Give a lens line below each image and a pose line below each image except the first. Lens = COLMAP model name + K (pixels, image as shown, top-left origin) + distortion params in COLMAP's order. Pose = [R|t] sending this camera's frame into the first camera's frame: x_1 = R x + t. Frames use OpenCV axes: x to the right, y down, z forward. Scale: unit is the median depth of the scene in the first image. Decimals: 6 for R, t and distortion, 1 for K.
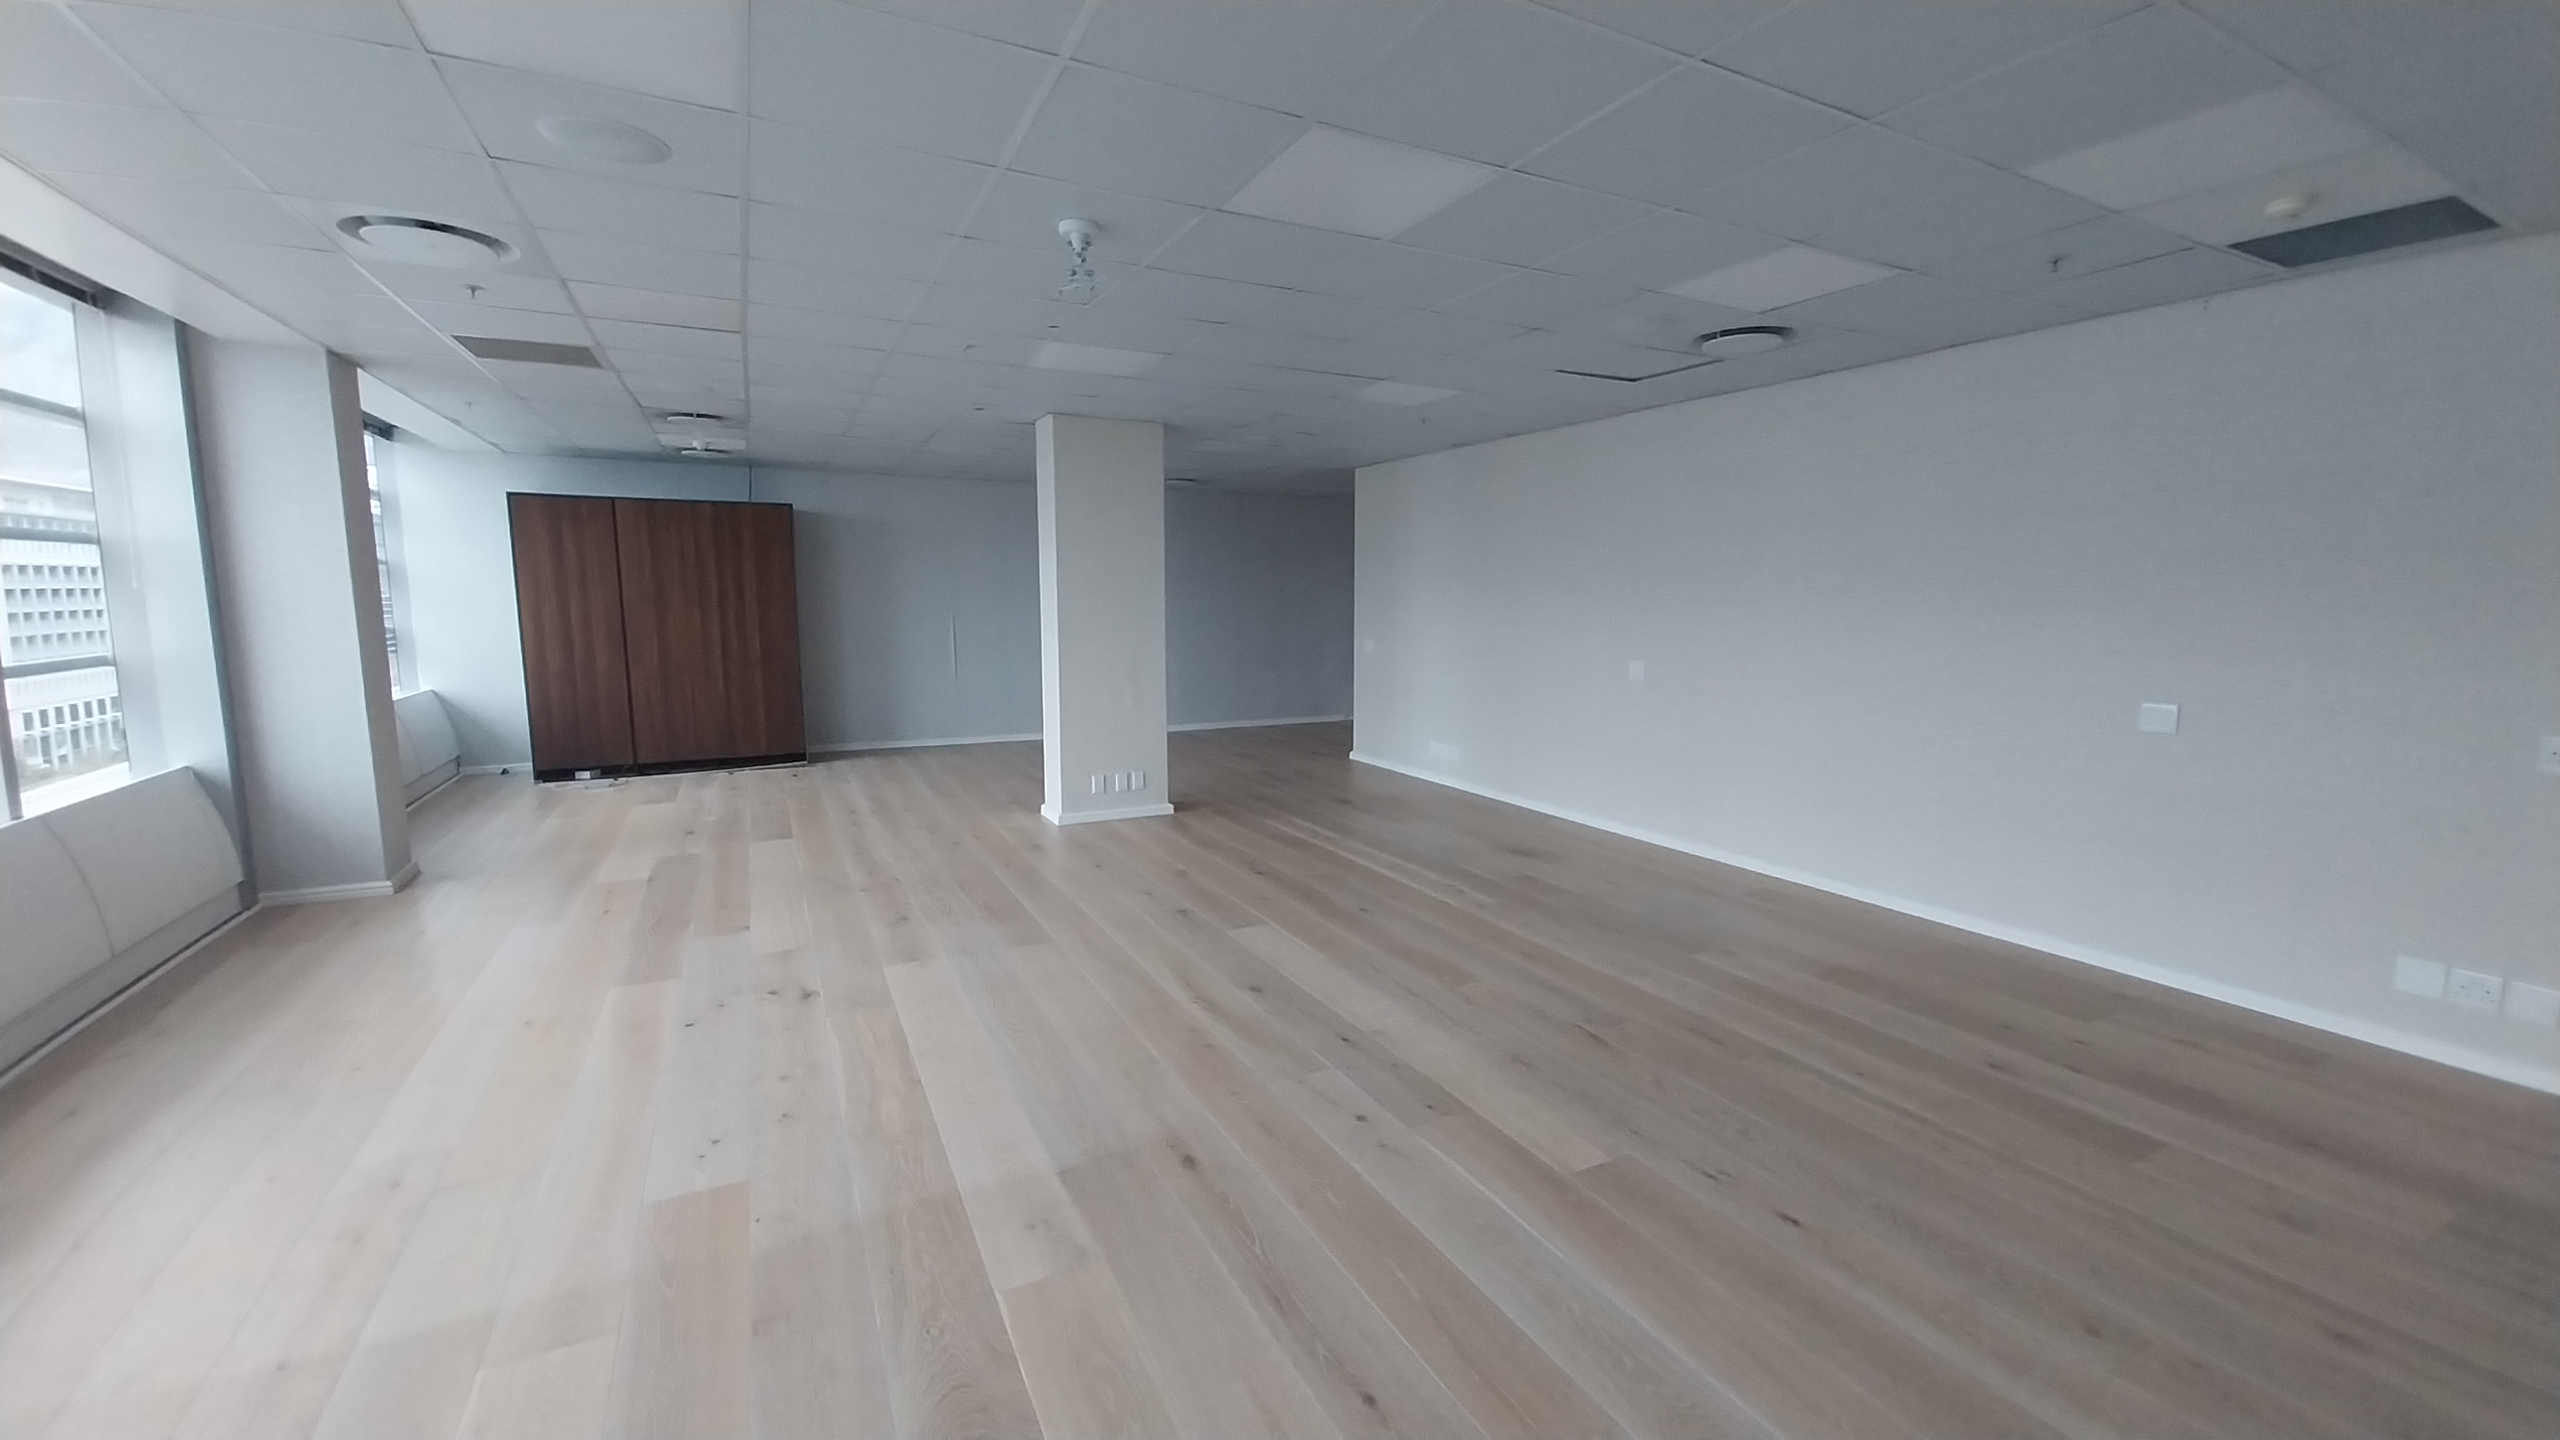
lens RADIAL K [[991.9, 0, 1293.4], [0, 991.9, 719.5], [0, 0, 1]] dist [0.025930, -0.017135]
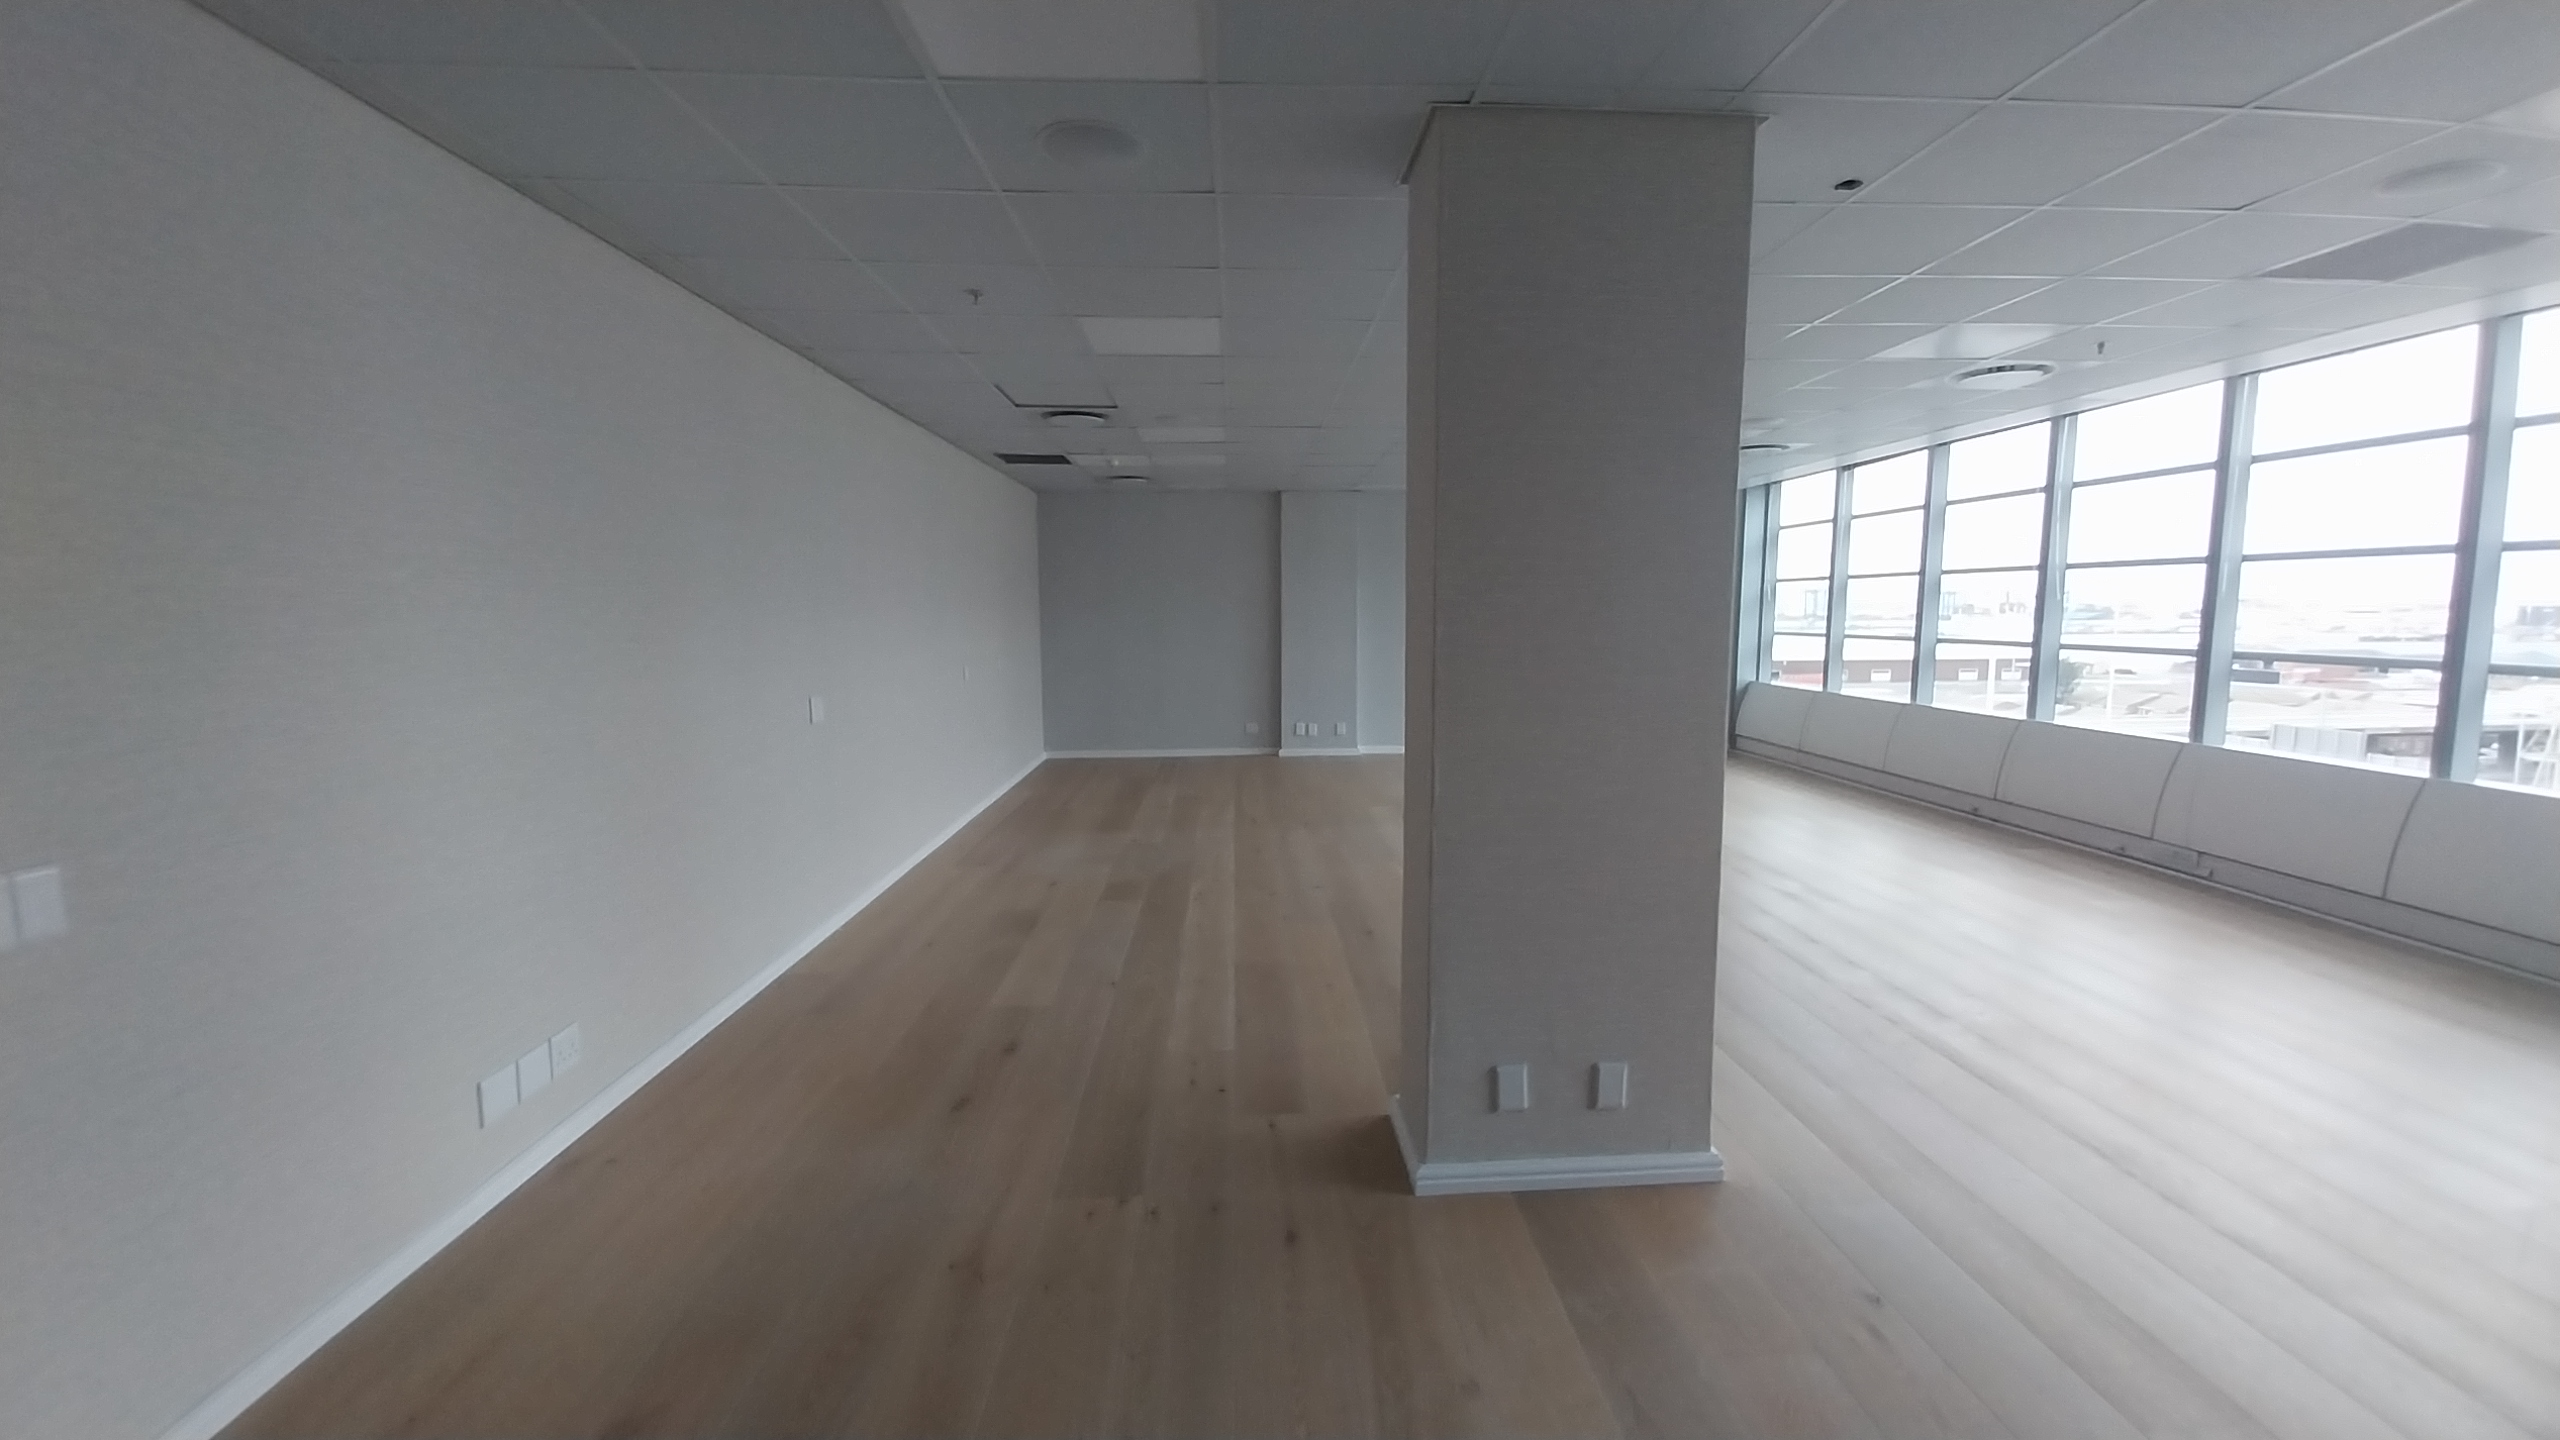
lens RADIAL K [[991.9, 0, 1293.4], [0, 991.9, 719.5], [0, 0, 1]] dist [0.025930, -0.017135]
pose [[-0.904115, -0.048015, 0.424583, -0.406967], [0.055013, 0.972316, 0.227101, -0.271132], [-0.423733, 0.228683, -0.876444, 2.144680]]
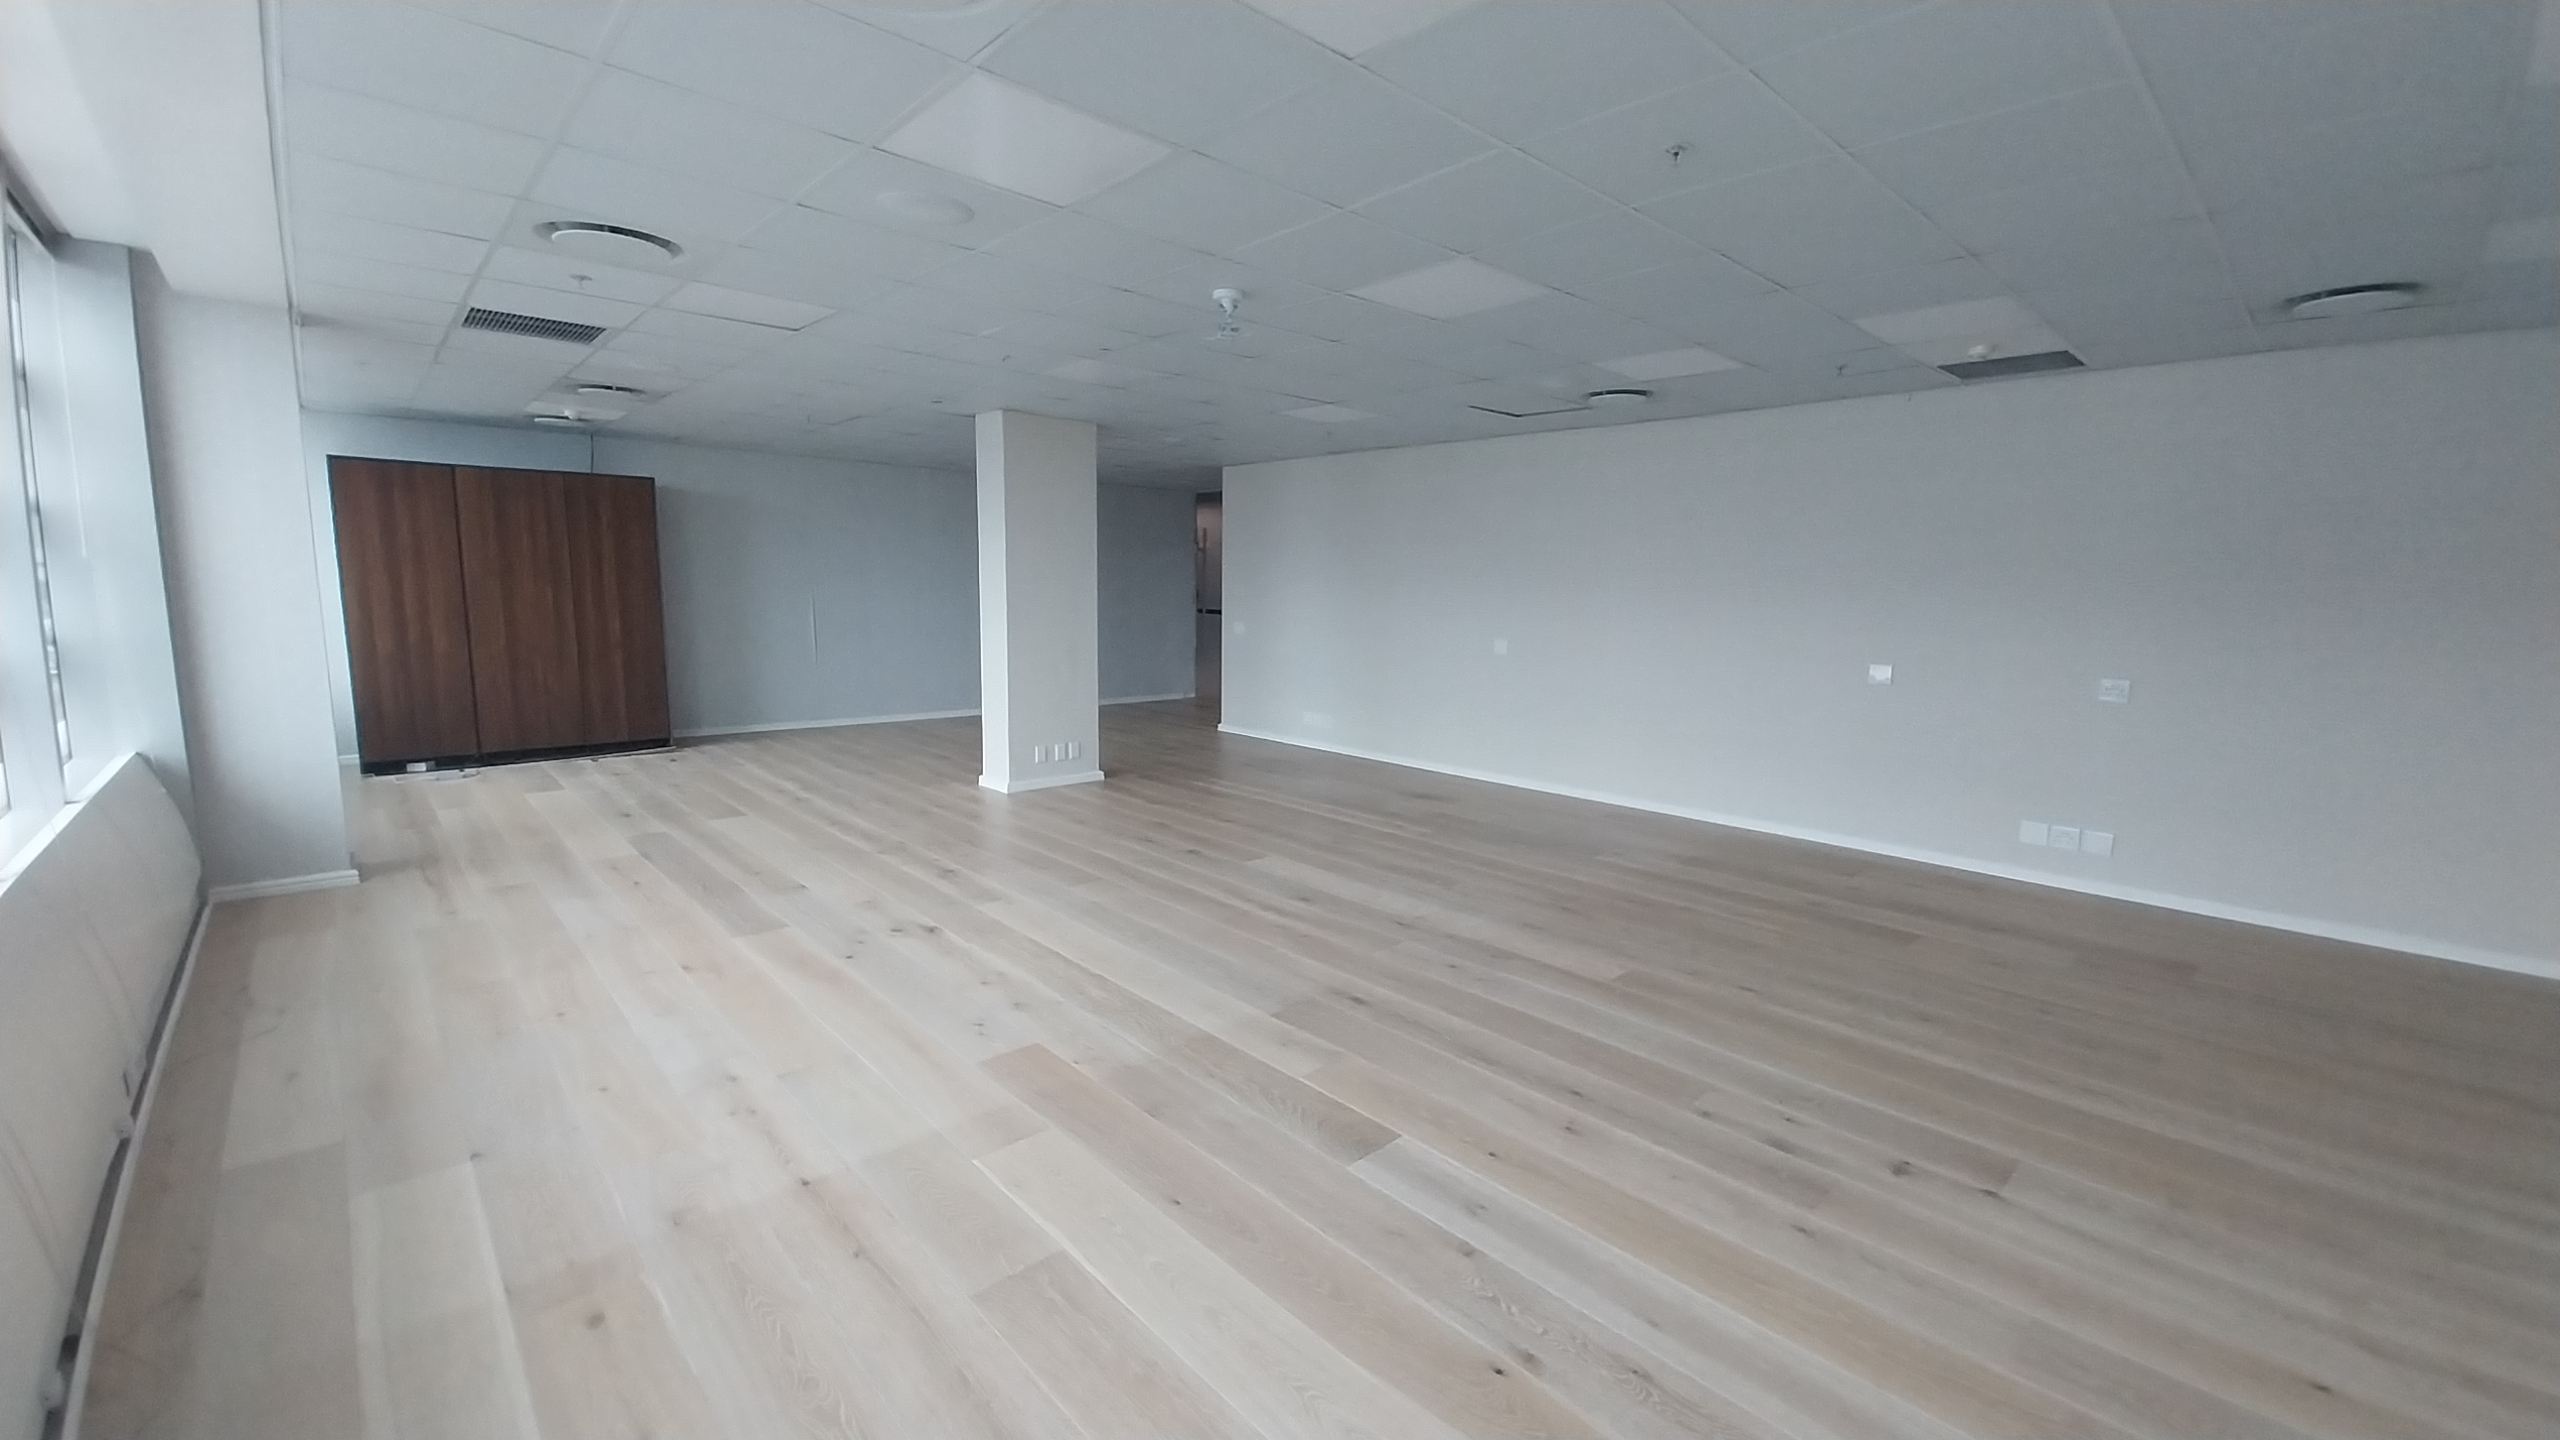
lens RADIAL K [[991.9, 0, 1293.4], [0, 991.9, 719.5], [0, 0, 1]] dist [0.025930, -0.017135]
pose [[0.964122, -0.022765, 0.264482, -0.329257], [0.018863, 0.999673, 0.017285, 0.020829], [-0.264789, -0.011676, 0.964236, -0.174558]]
